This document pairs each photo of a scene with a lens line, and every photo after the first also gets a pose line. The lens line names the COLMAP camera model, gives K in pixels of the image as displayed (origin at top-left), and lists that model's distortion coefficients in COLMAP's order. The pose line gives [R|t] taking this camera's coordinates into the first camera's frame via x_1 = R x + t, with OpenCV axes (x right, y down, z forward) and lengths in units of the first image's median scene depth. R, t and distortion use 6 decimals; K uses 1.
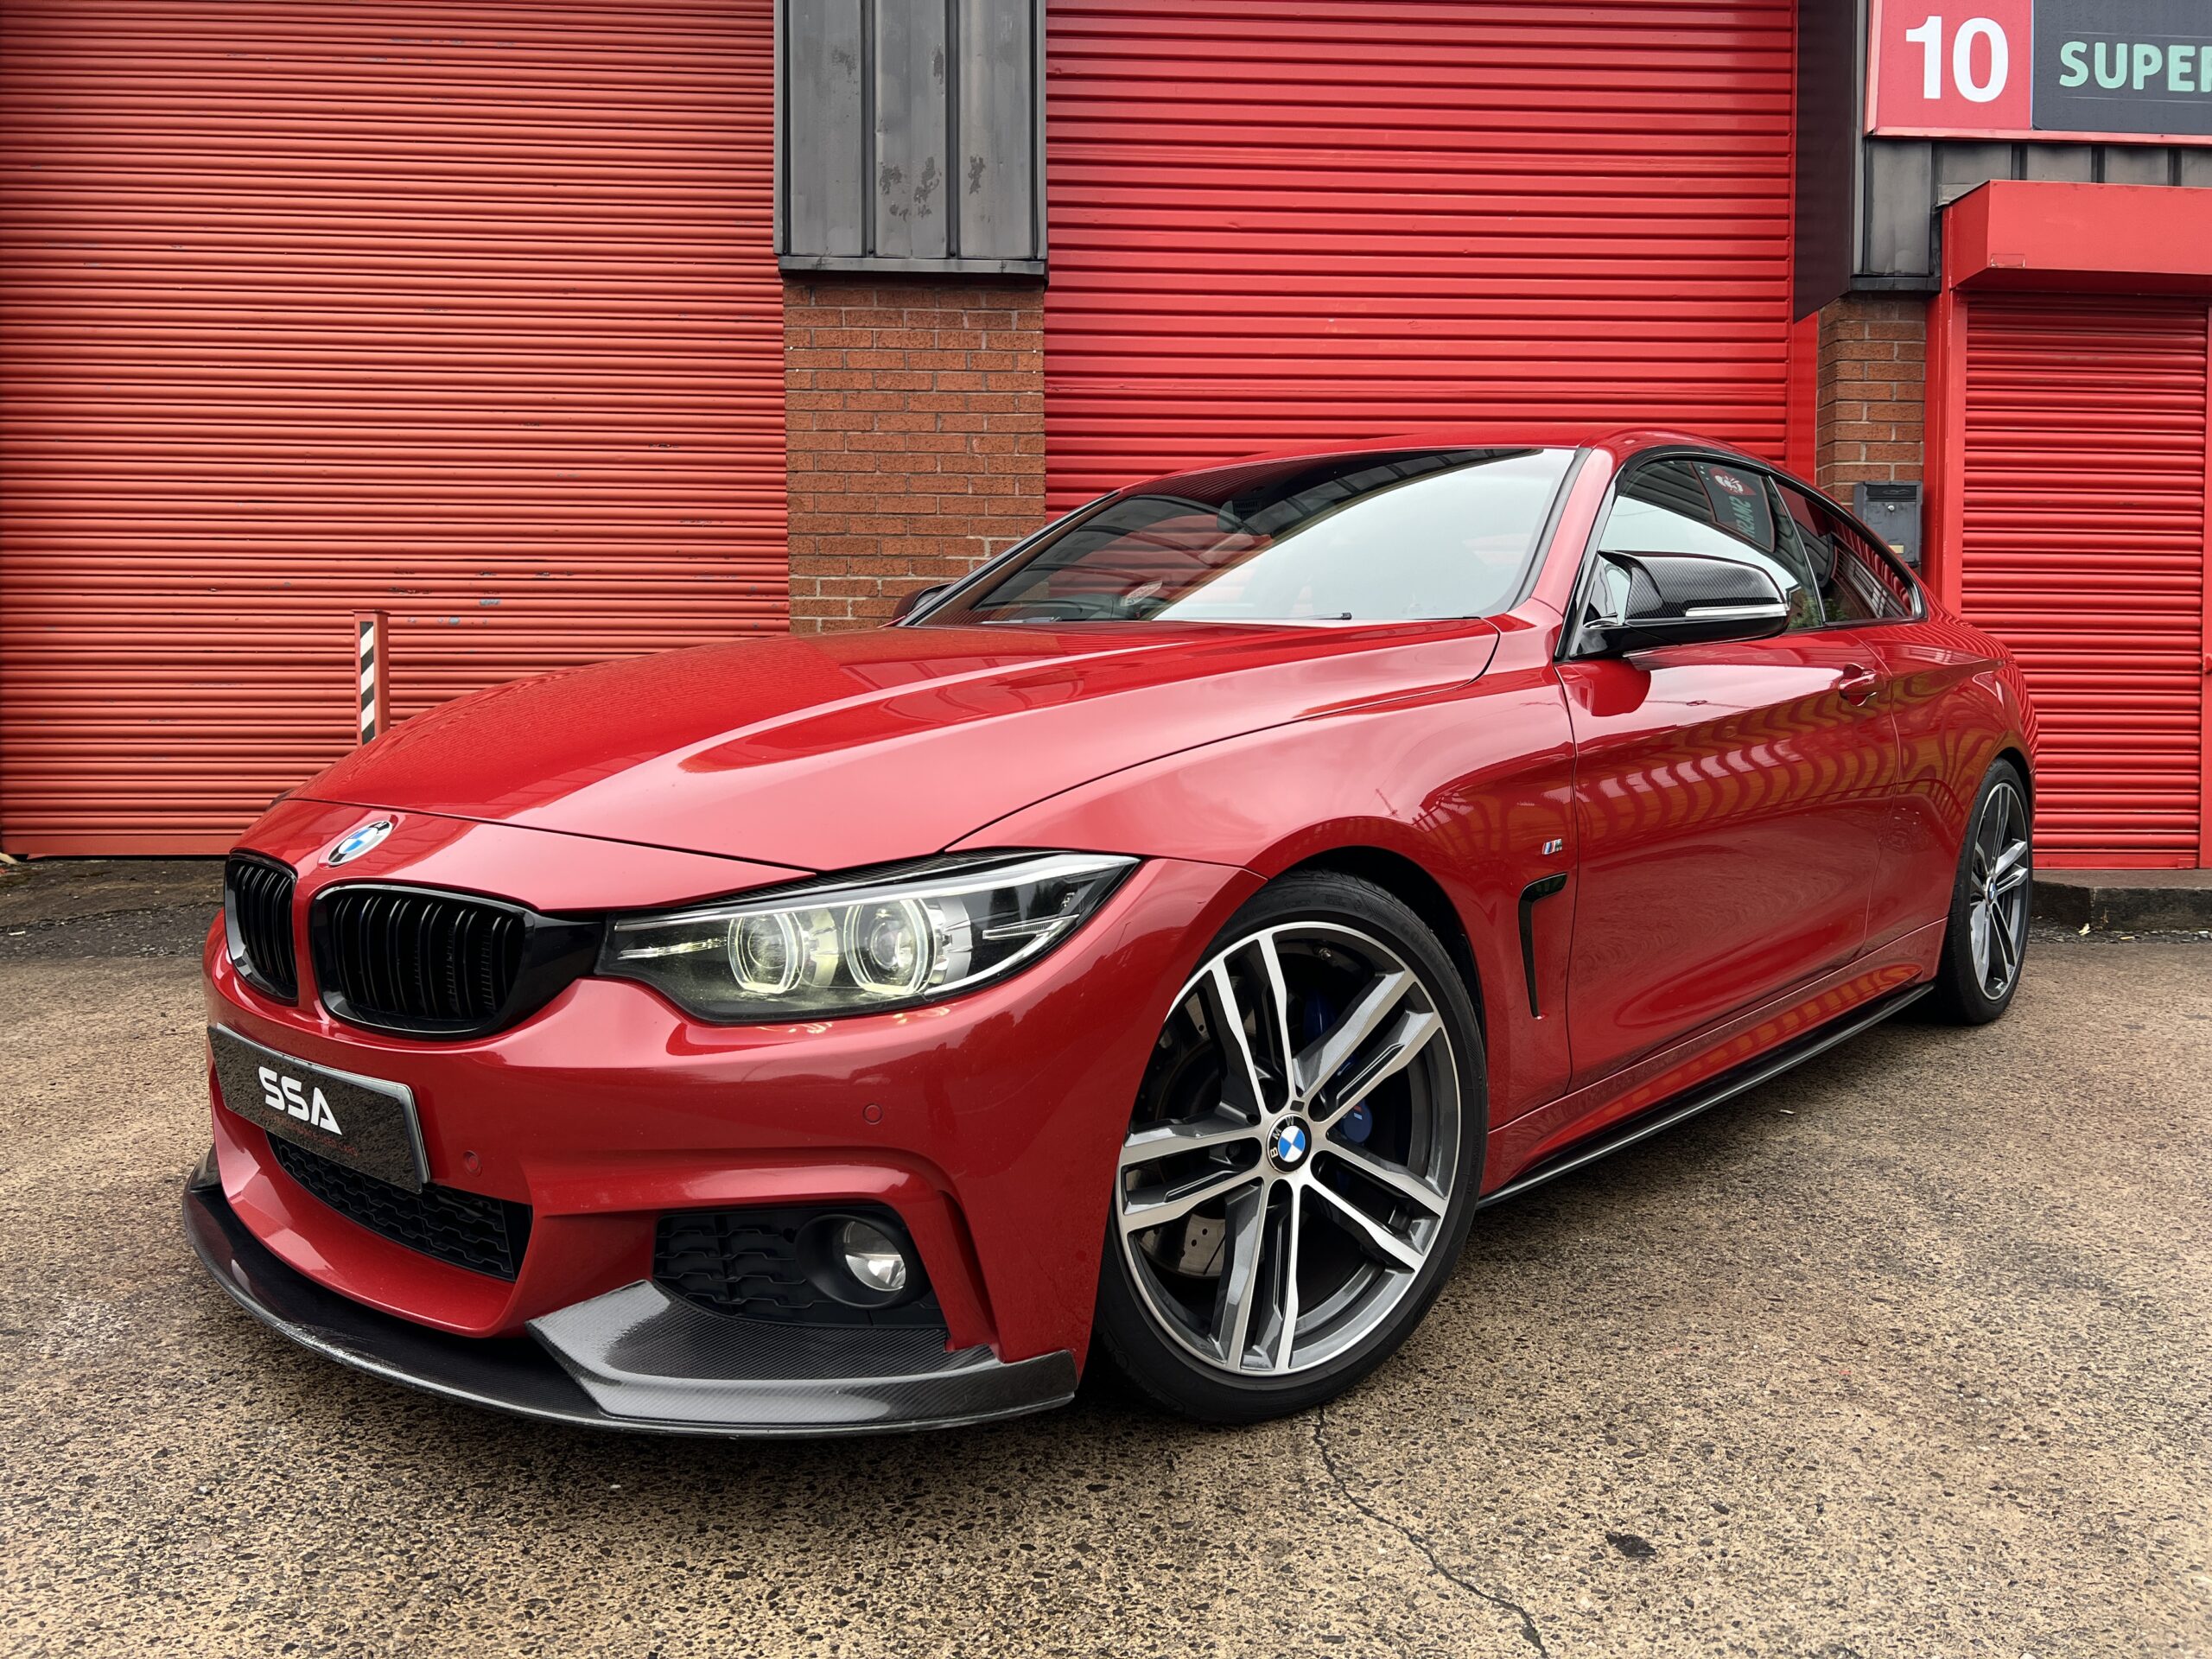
lens RADIAL K [[1666.4, 0, 1103.5], [0, 1666.4, 827.4], [0, 0, 1]] dist [0.038817, -0.045947]
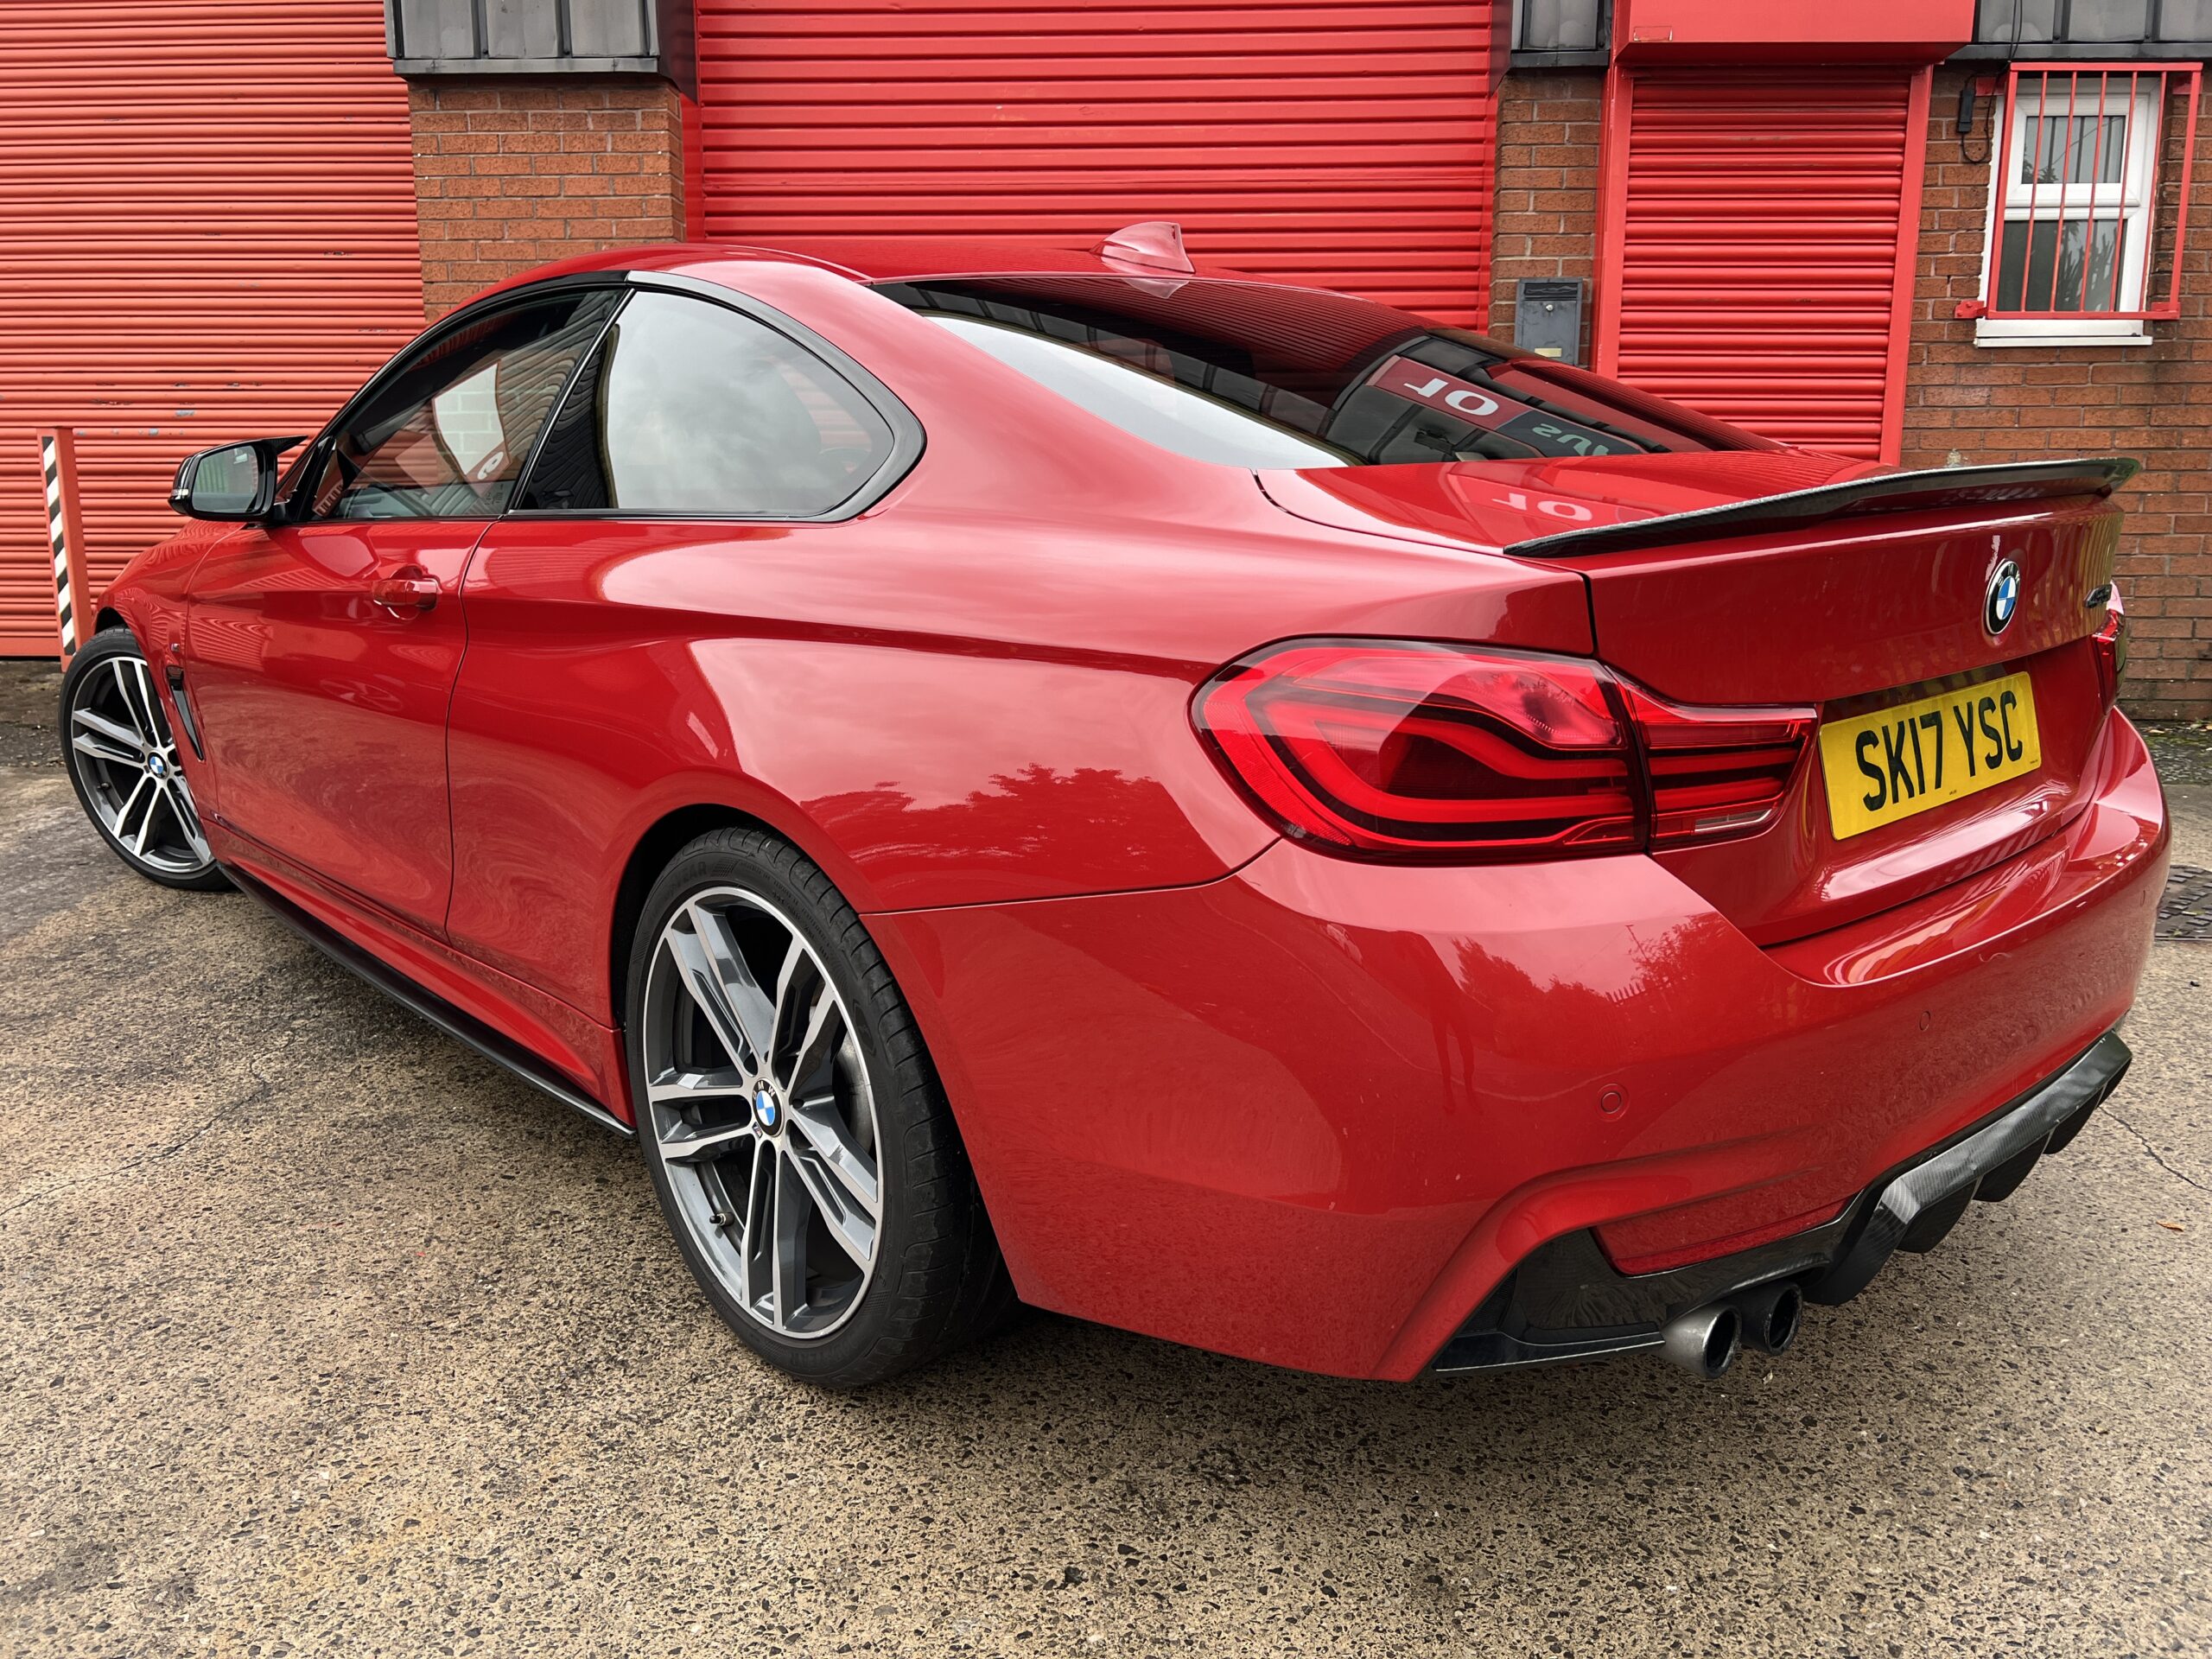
lens RADIAL K [[1666.4, 0, 1111.7], [0, 1666.4, 812.4], [0, 0, 1]] dist [0.038817, -0.045947]
pose [[0.994549, 0.019418, -0.102451, 0.339616], [-0.005019, 0.990283, 0.138977, -0.039758], [0.104154, -0.137705, 0.984982, 0.001423]]
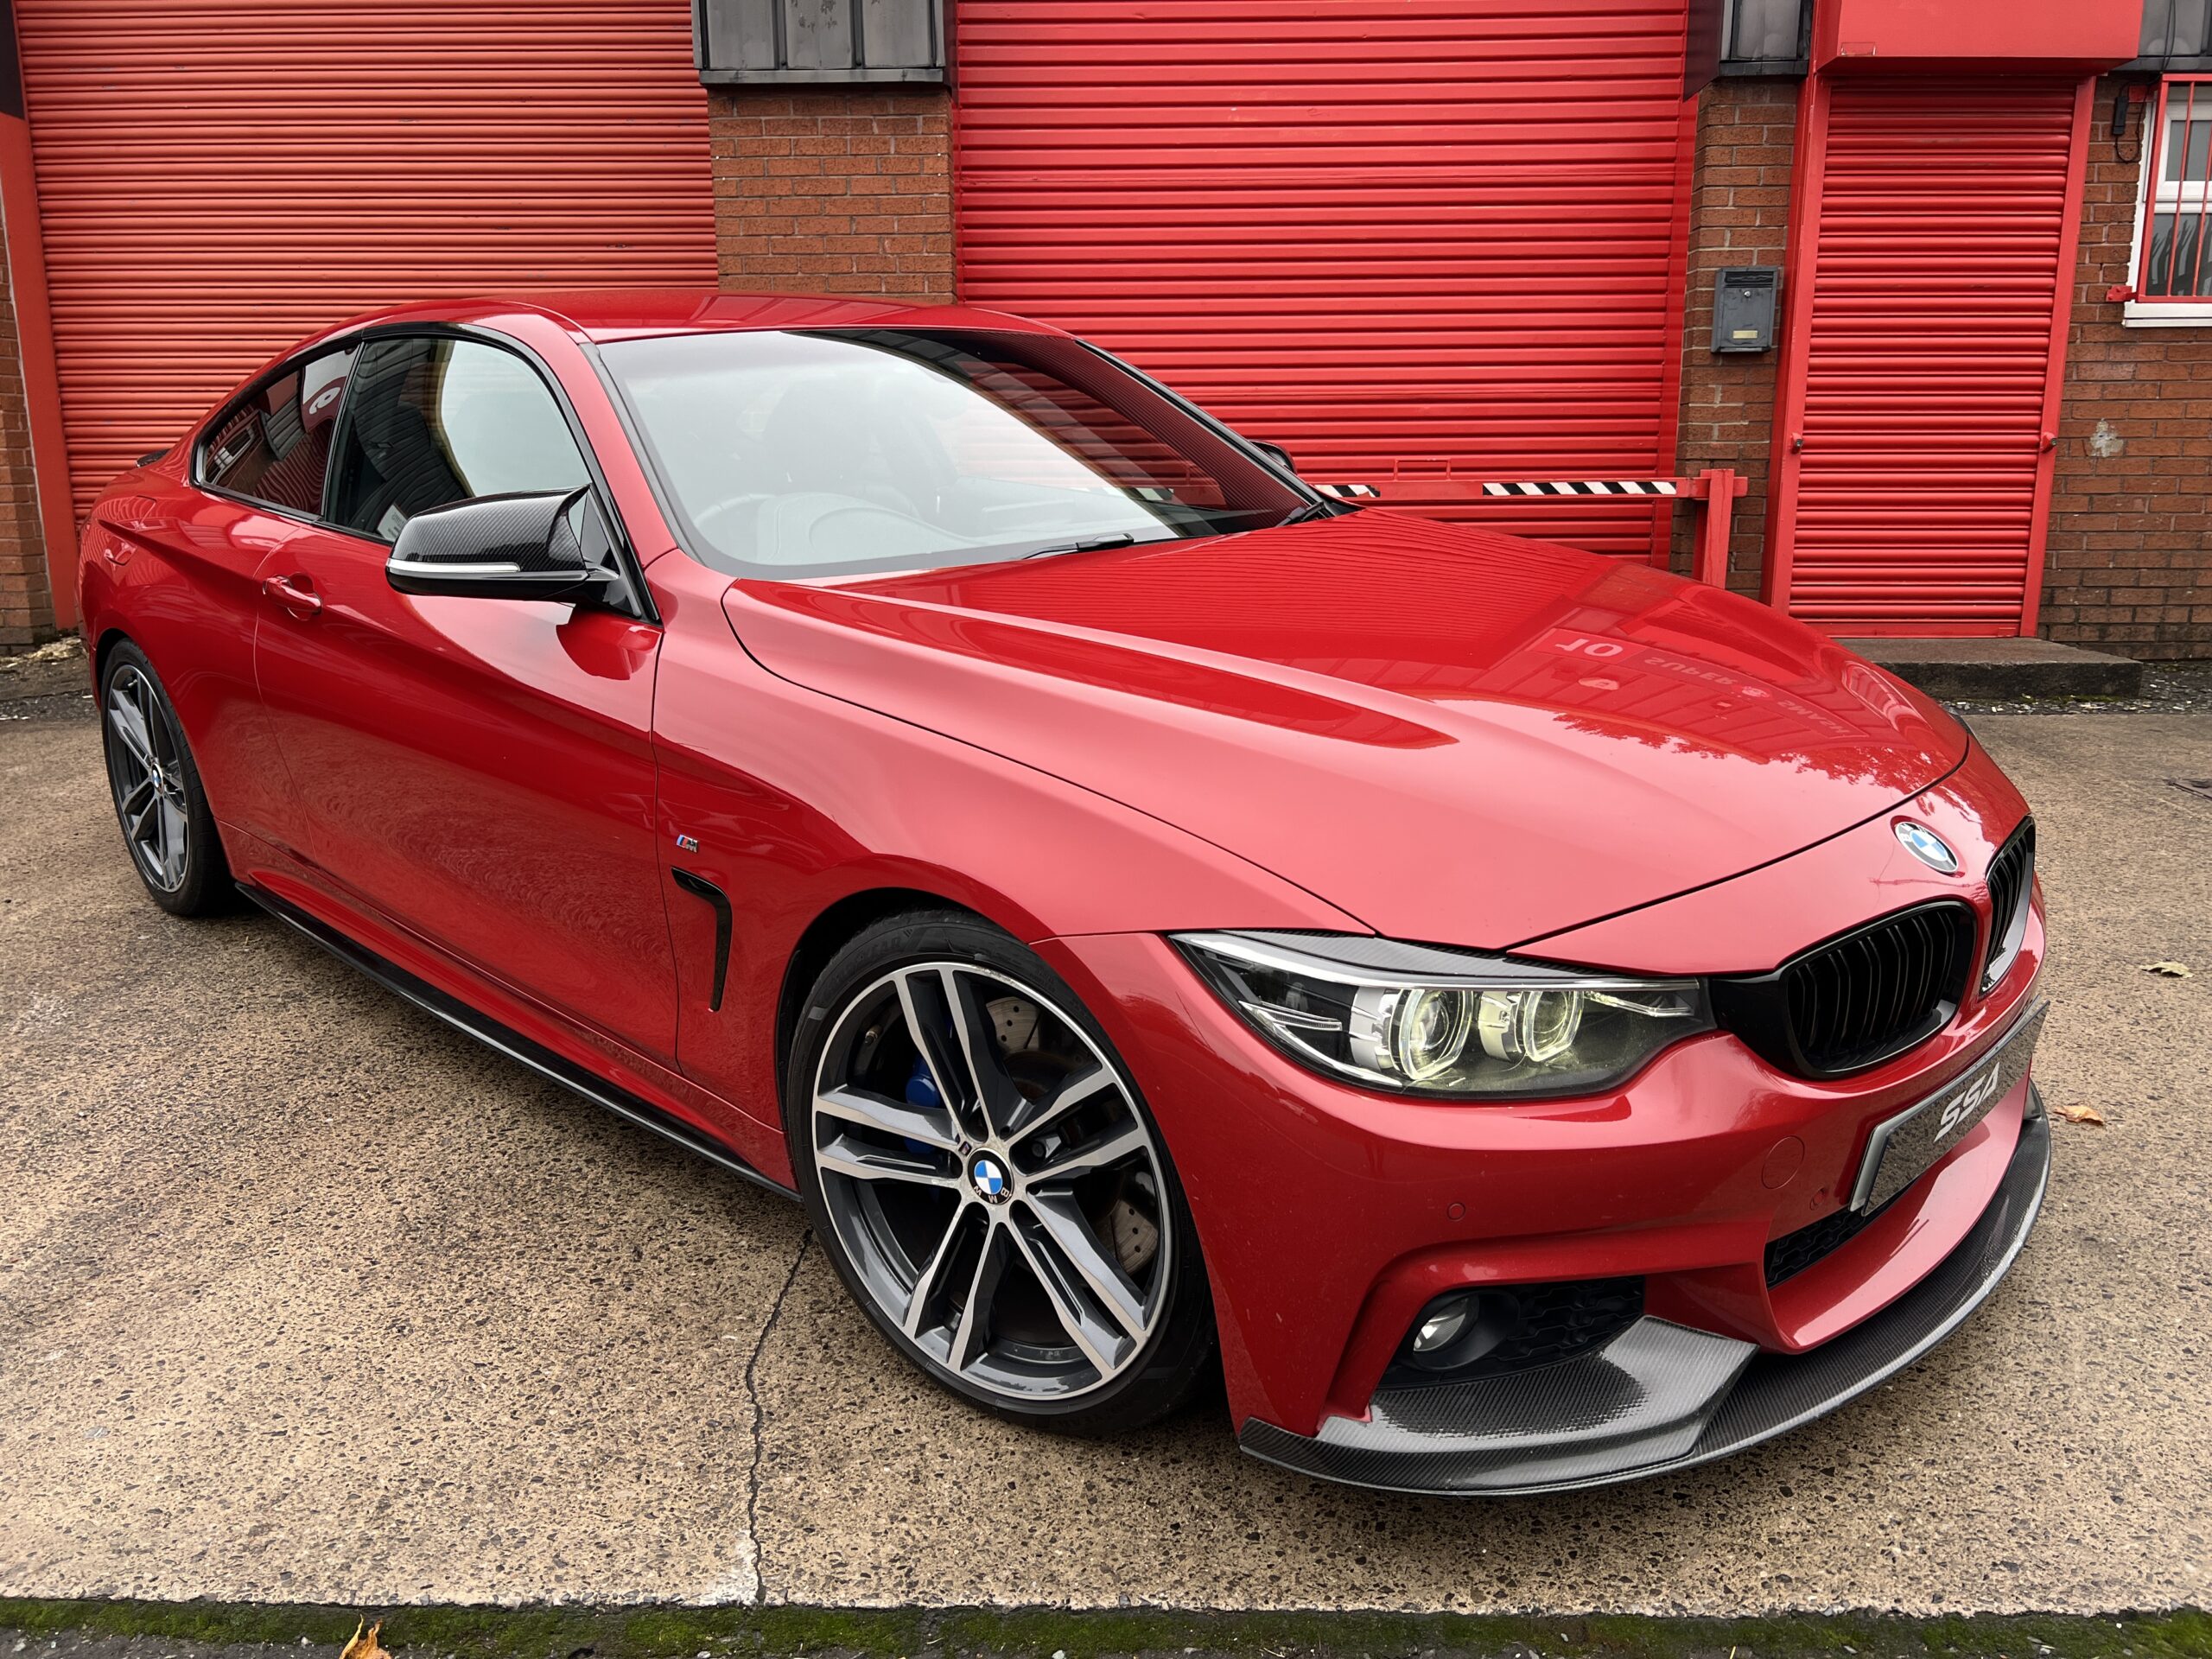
lens RADIAL K [[1666.4, 0, 1121.3], [0, 1666.4, 830.6], [0, 0, 1]] dist [0.038817, -0.045947]
pose [[0.996868, 0.011024, -0.078312, 0.169425], [0.002823, 0.984646, 0.174542, -0.044574], [0.079034, -0.174216, 0.981531, -0.132767]]
